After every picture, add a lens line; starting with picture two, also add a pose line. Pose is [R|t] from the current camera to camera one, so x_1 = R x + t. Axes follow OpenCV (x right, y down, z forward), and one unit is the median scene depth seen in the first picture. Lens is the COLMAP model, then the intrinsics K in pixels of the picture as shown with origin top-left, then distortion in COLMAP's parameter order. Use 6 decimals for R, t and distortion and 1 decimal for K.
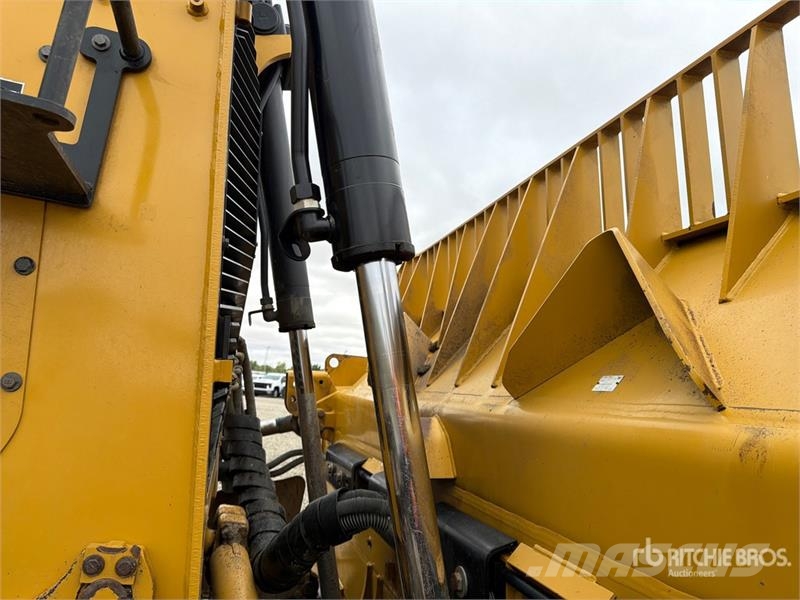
lens RADIAL K [[566.9, 0, 396.9], [0, 566.9, 296.1], [0, 0, 1]] dist [0.050959, -0.081301]
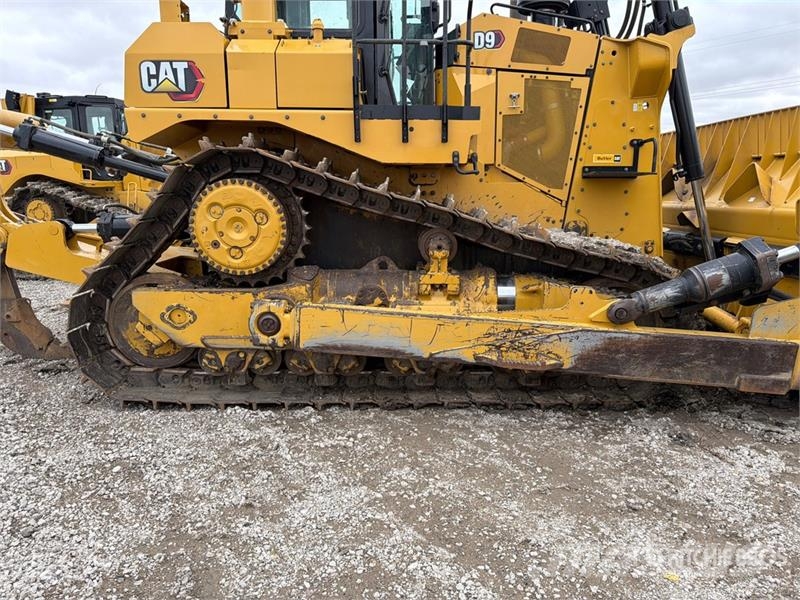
lens RADIAL K [[561.2, 0, 396.6], [0, 561.2, 300.1], [0, 0, 1]] dist [0.146813, -0.268478]
pose [[0.956759, -0.063441, -0.283880, -0.955780], [0.159721, 0.930221, 0.330420, -0.930380], [0.243109, -0.361474, 0.900131, -3.575971]]
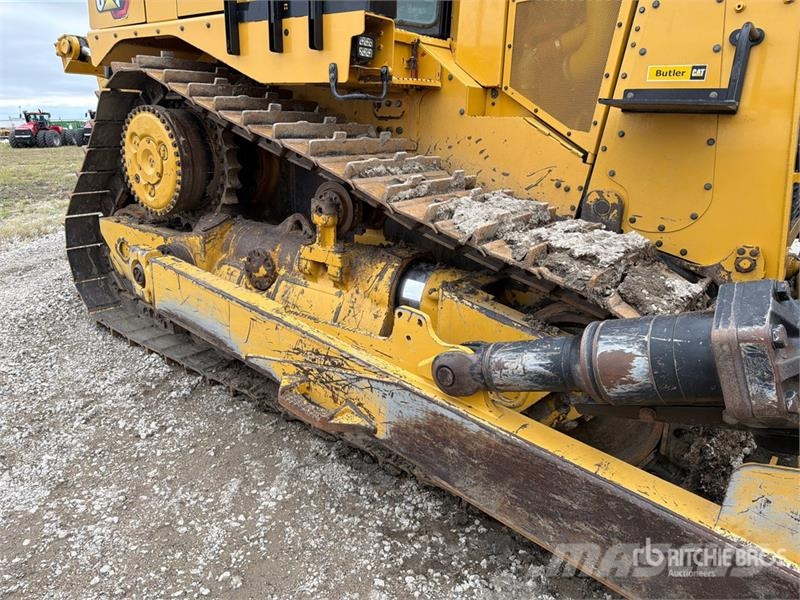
lens RADIAL K [[561.4, 0, 401.0], [0, 561.4, 294.5], [0, 0, 1]] dist [0.070232, -0.092283]
pose [[0.591361, 0.137659, -0.794570, 0.522559], [0.188842, 0.934284, 0.302410, -0.352269], [0.783984, -0.328882, 0.526504, -1.327124]]
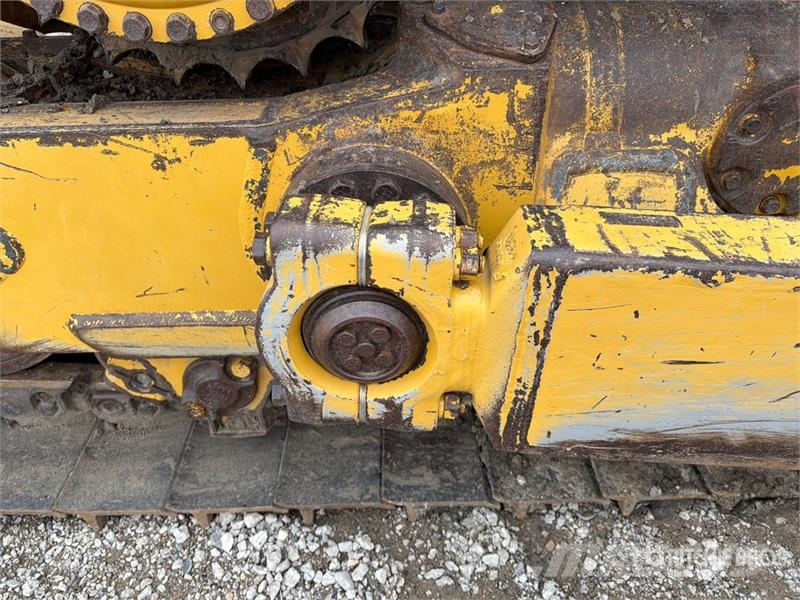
lens RADIAL K [[561.9, 0, 396.5], [0, 561.9, 305.2], [0, 0, 1]] dist [0.068812, -0.084733]
pose [[0.956478, 0.039770, -0.289080, -2.426978], [0.181246, 0.695432, 0.695360, -0.262101], [0.228690, -0.717491, 0.657957, -1.172482]]
